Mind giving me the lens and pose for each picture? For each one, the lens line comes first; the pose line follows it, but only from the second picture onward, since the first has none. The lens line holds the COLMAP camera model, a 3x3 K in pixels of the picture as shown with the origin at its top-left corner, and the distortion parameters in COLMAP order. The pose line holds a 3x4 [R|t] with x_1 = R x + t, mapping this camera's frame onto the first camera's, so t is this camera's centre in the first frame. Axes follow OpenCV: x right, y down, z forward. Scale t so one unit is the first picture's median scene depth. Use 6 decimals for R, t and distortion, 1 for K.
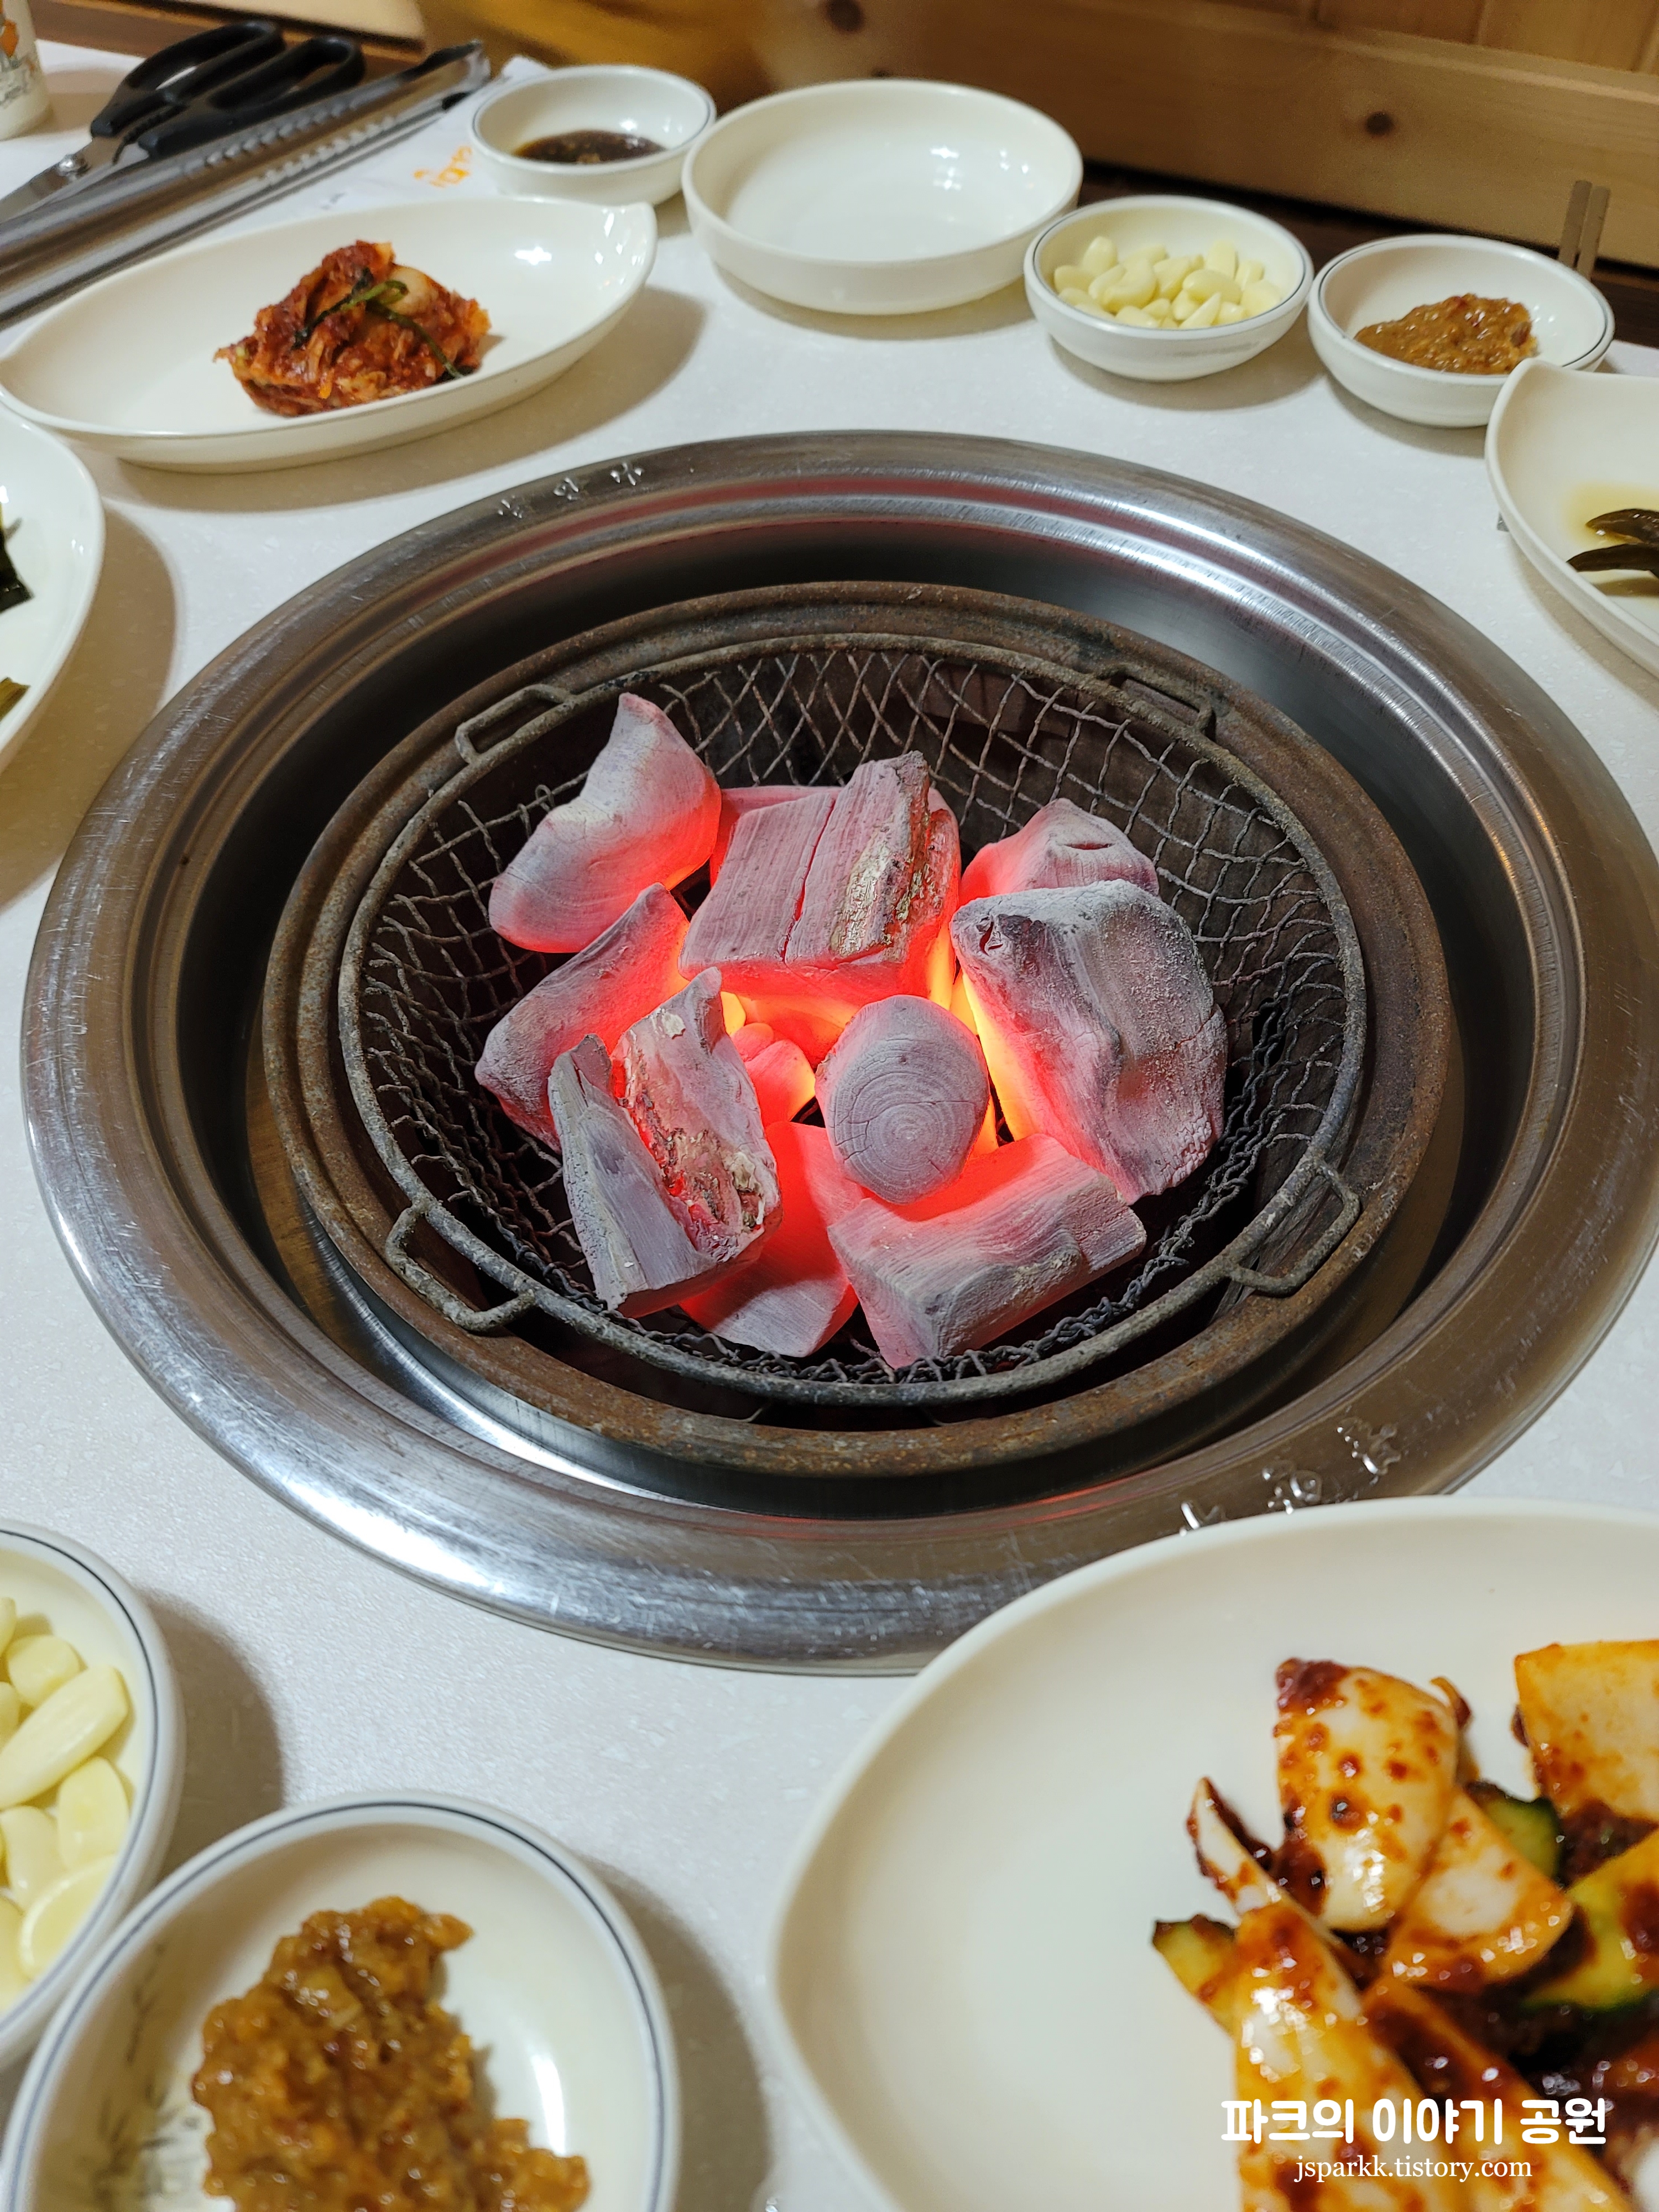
lens RADIAL K [[1610.7, 0, 836.0], [0, 1610.7, 1108.1], [0, 0, 1]] dist [0.005131, 0.000306]
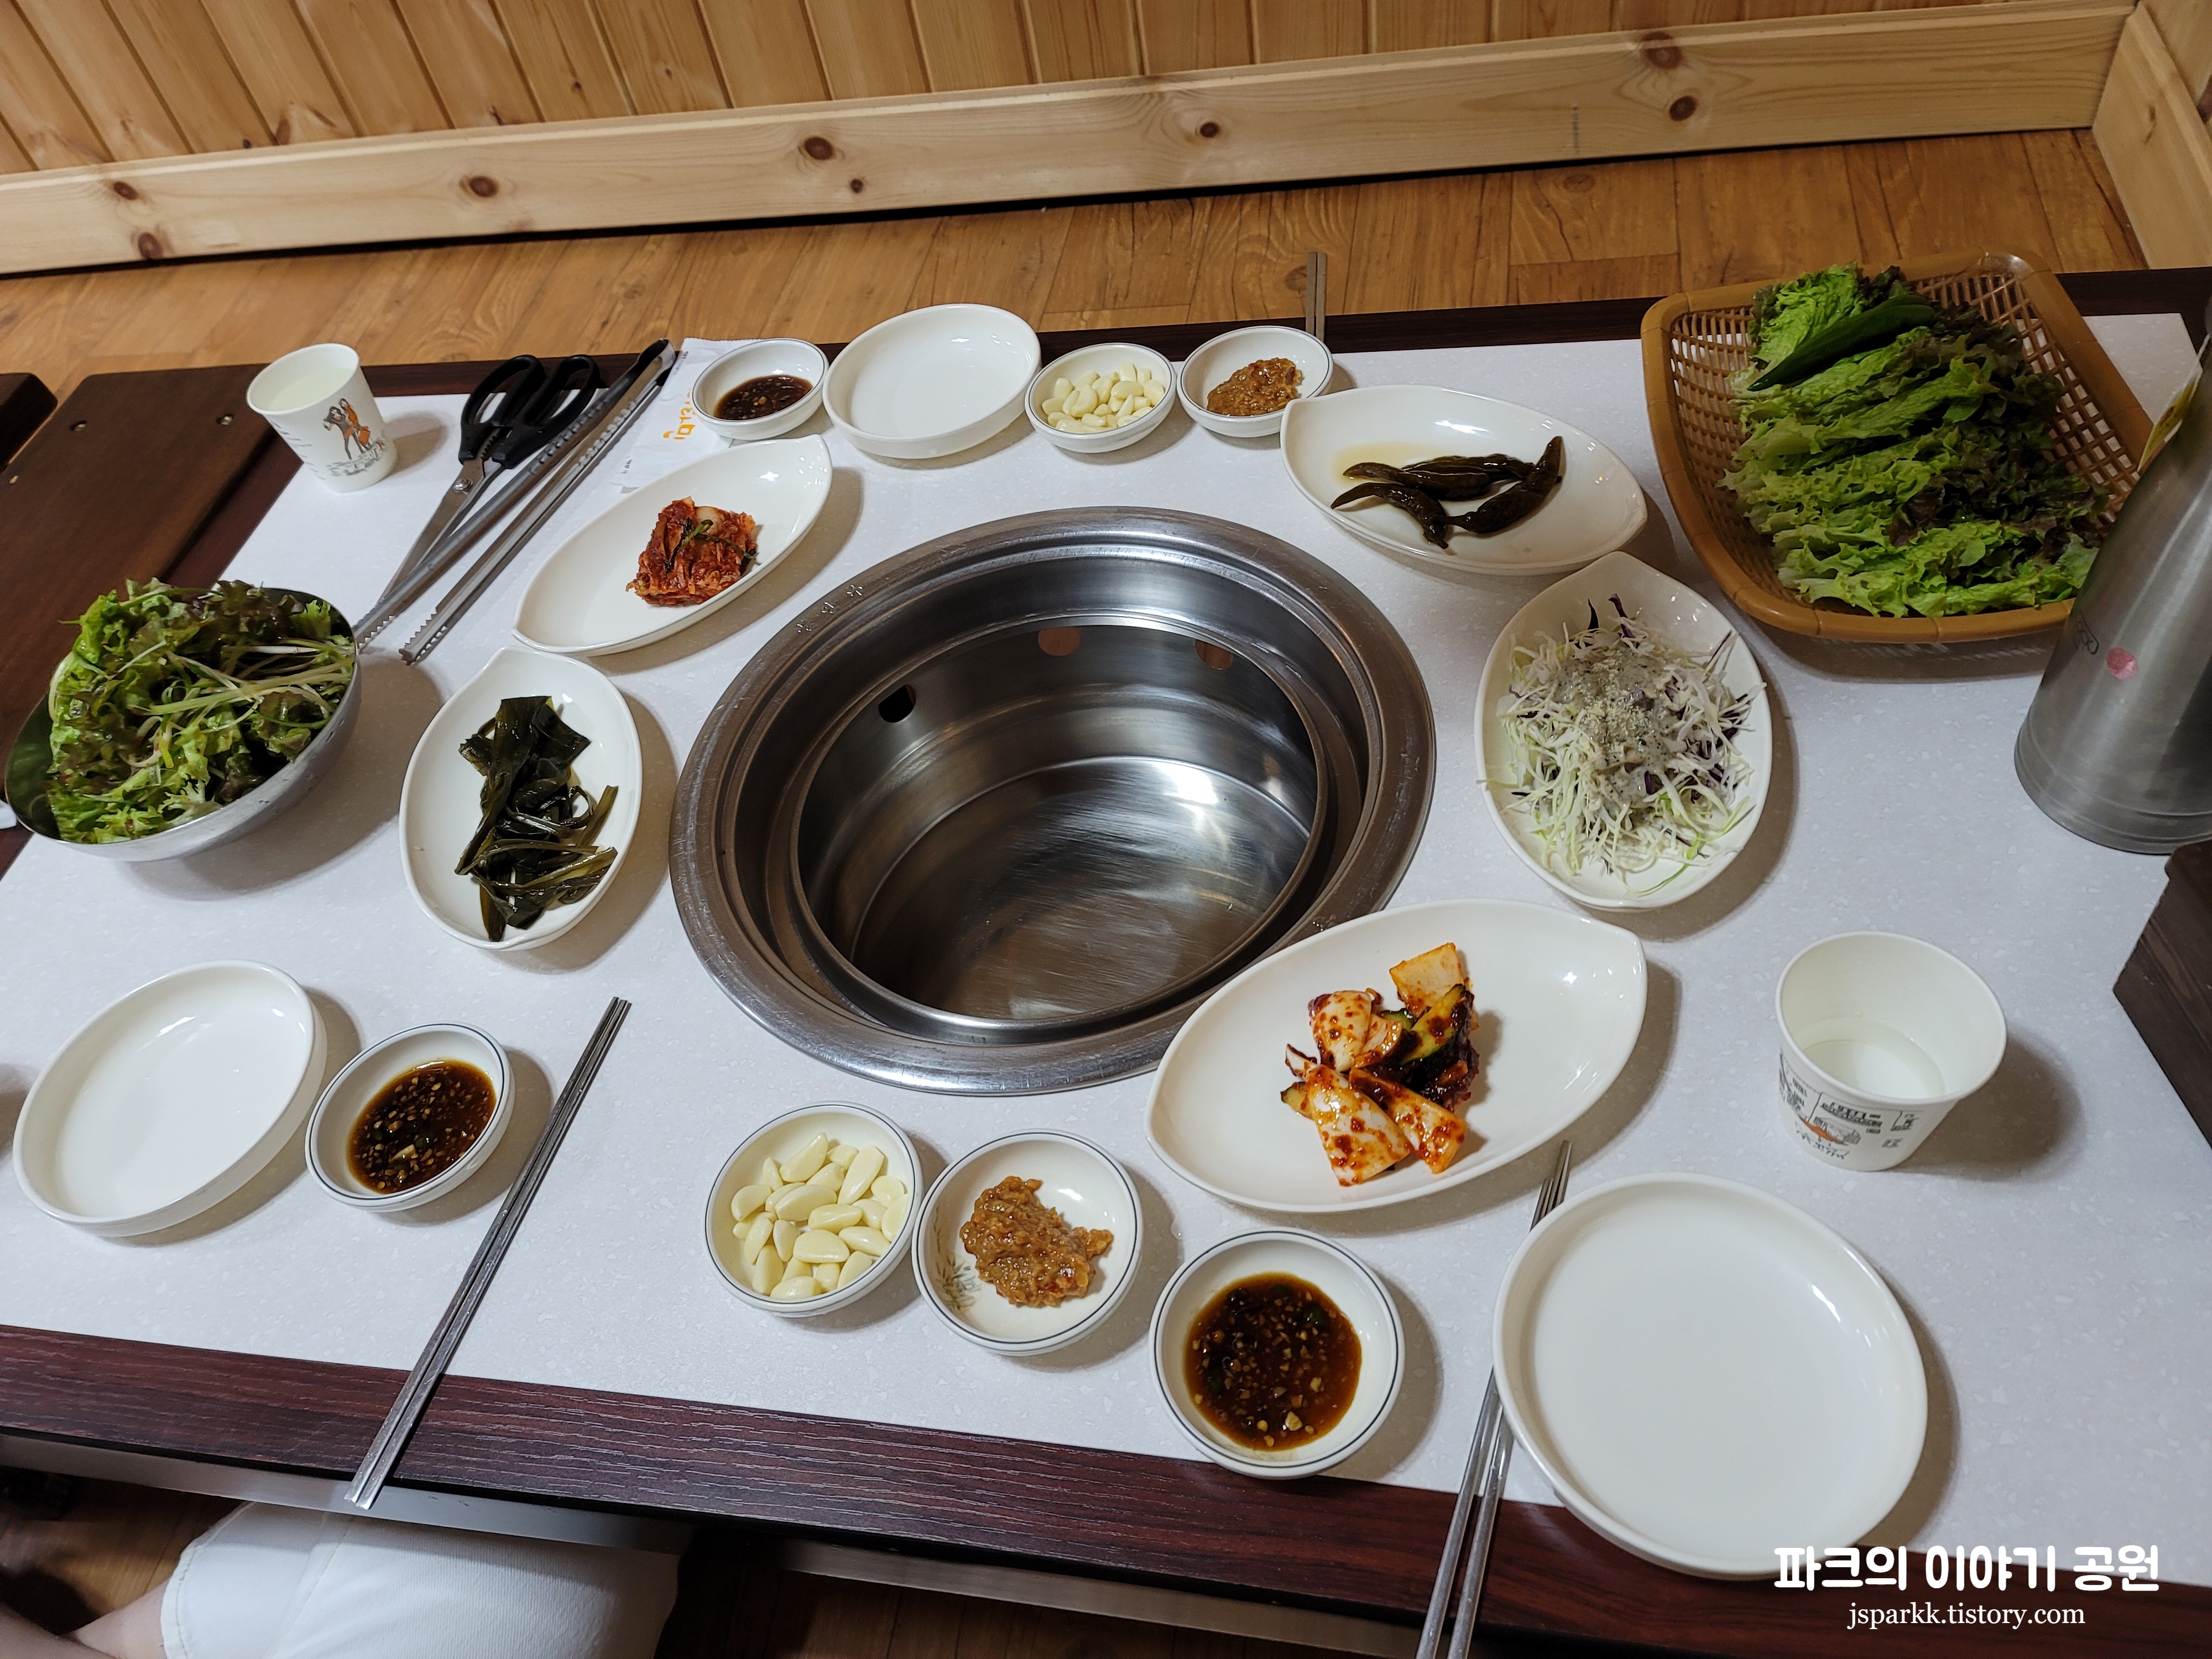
lens RADIAL K [[1610.7, 0, 1104.3], [0, 1610.7, 829.1], [0, 0, 1]] dist [0.005131, 0.000306]
pose [[0.952274, -0.298276, 0.064845, -0.065003], [0.302051, 0.951451, -0.059220, 0.074947], [-0.044033, 0.075980, 0.996137, -0.863903]]
